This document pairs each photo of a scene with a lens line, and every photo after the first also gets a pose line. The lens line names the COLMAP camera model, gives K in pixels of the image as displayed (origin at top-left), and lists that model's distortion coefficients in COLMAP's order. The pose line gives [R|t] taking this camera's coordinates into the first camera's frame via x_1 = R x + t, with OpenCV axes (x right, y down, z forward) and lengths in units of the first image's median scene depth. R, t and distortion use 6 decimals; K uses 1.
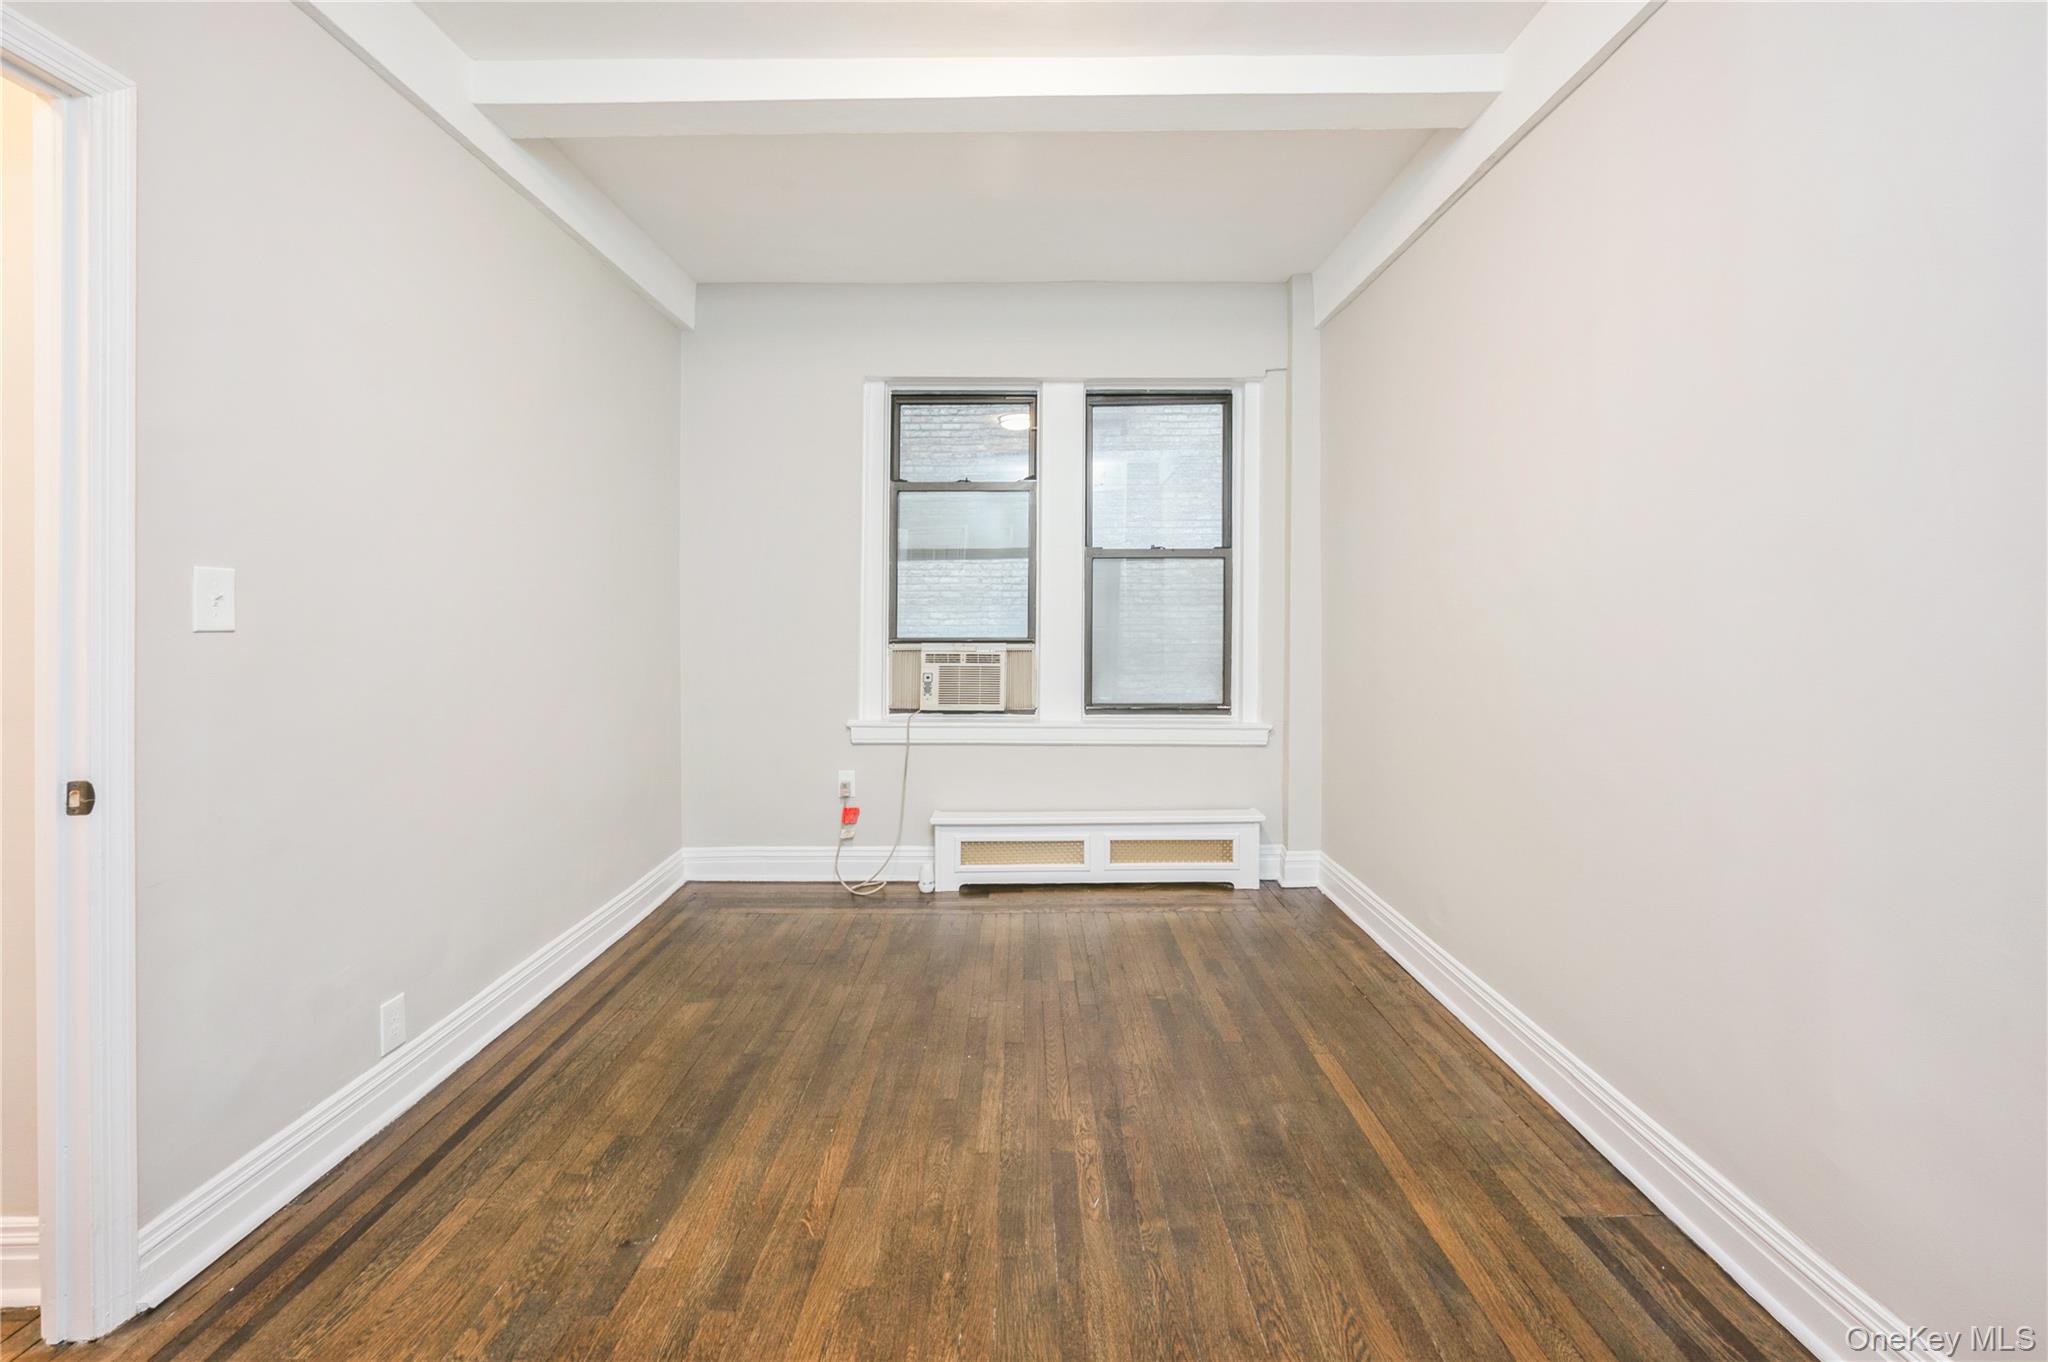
lens RADIAL K [[856.9, 0, 1022.6], [0, 856.9, 608.6], [0, 0, 1]] dist [-0.003382, 0.000434]
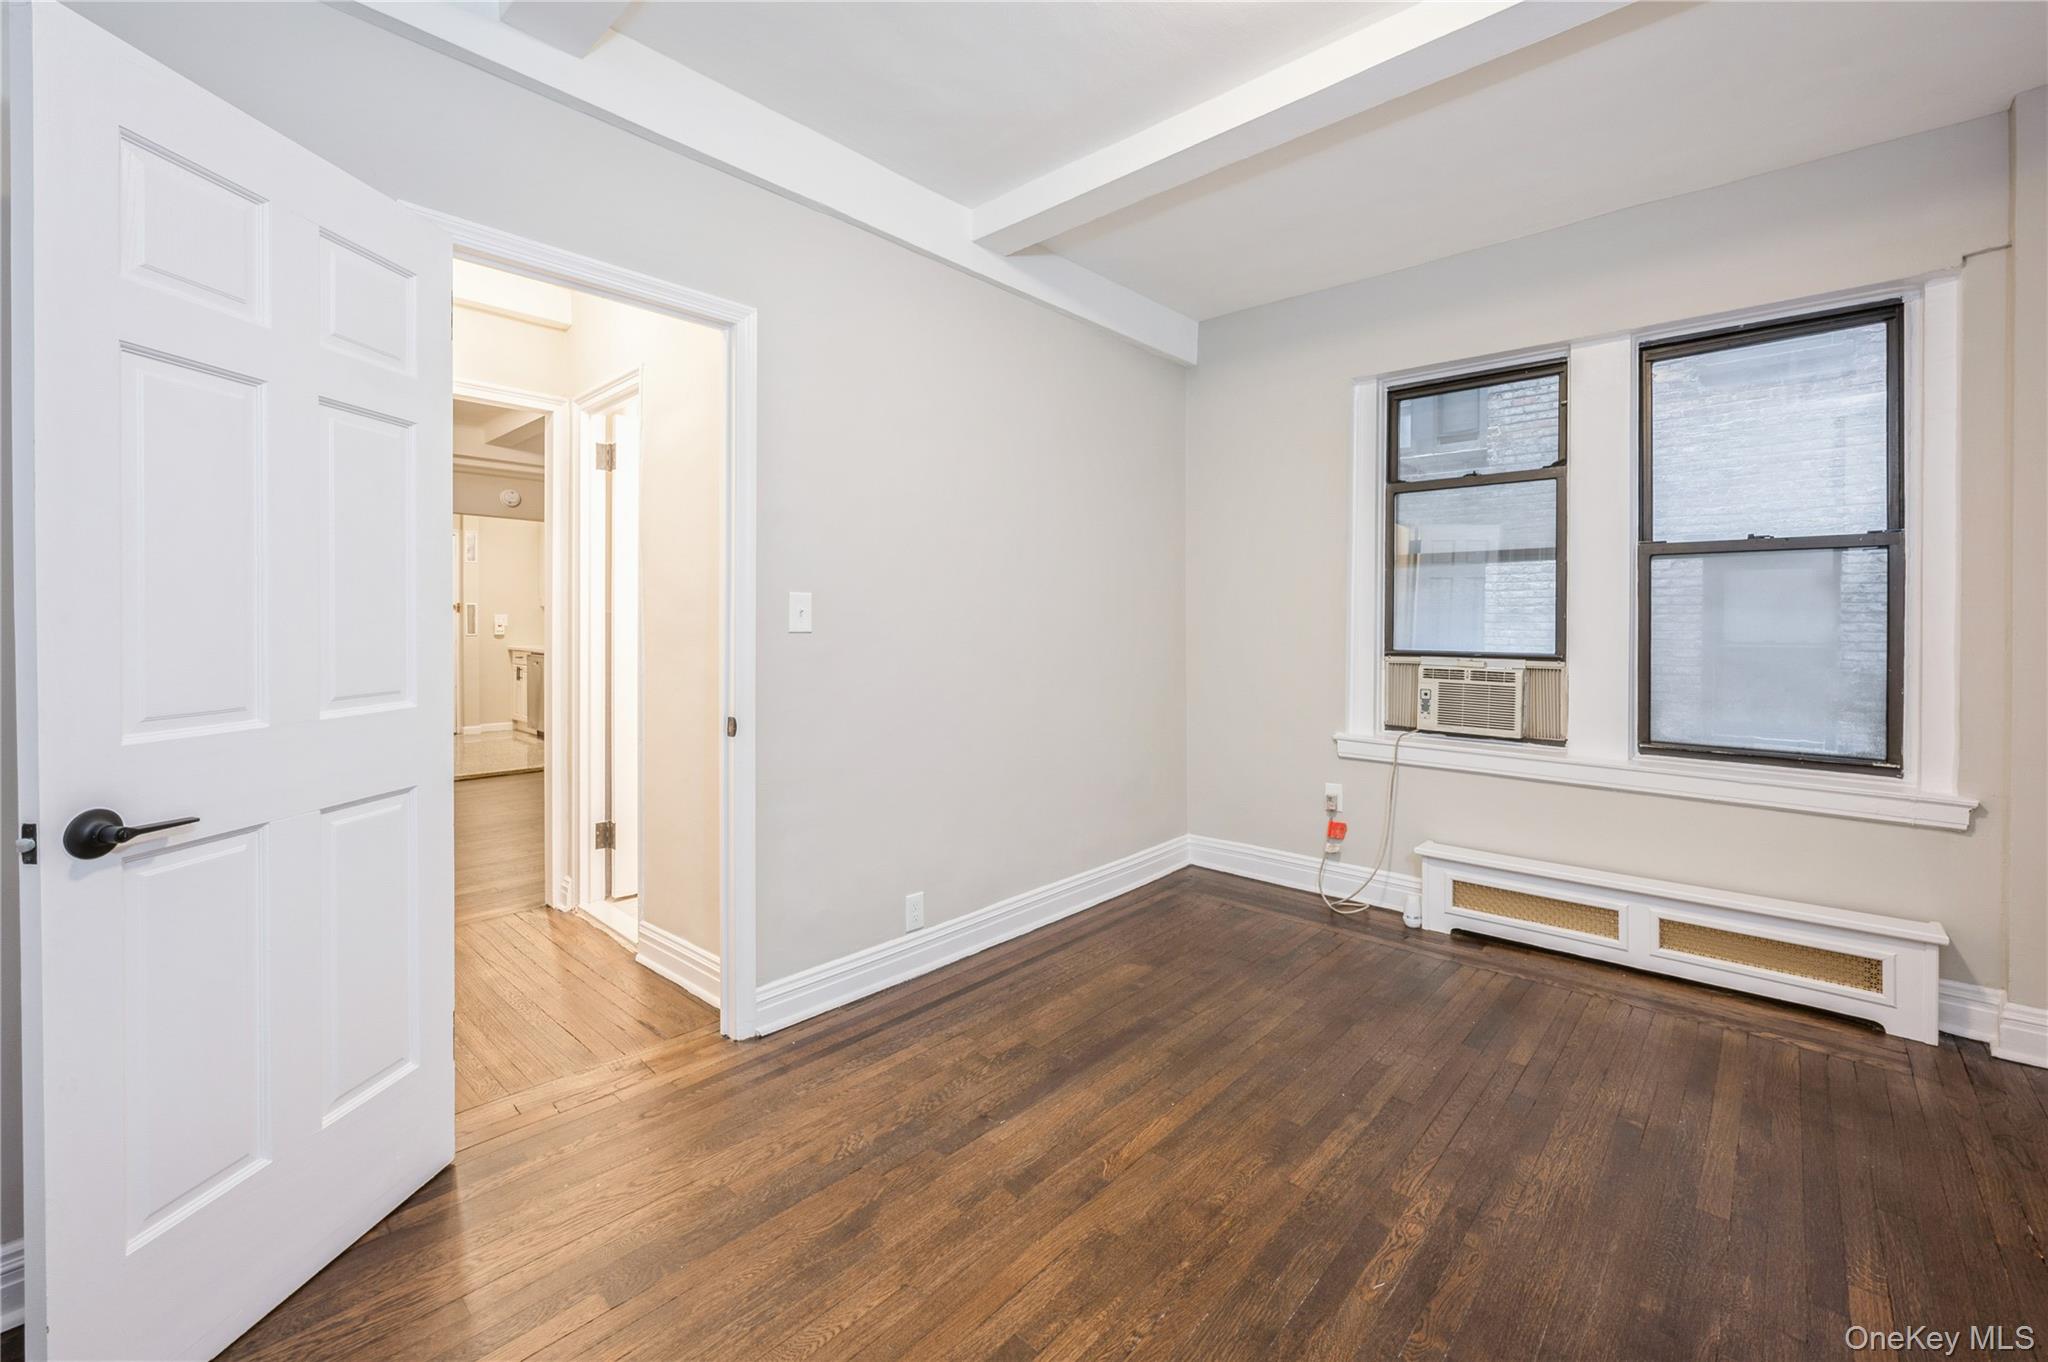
lens RADIAL K [[849.2, 0, 1024.4], [0, 849.2, 613.4], [0, 0, 1]] dist [-0.003724, 0.000403]
pose [[0.741260, -0.000379, -0.671218, 0.234883], [-0.002009, 0.999994, -0.002784, -0.003113], [0.671215, 0.003412, 0.741255, 0.053508]]
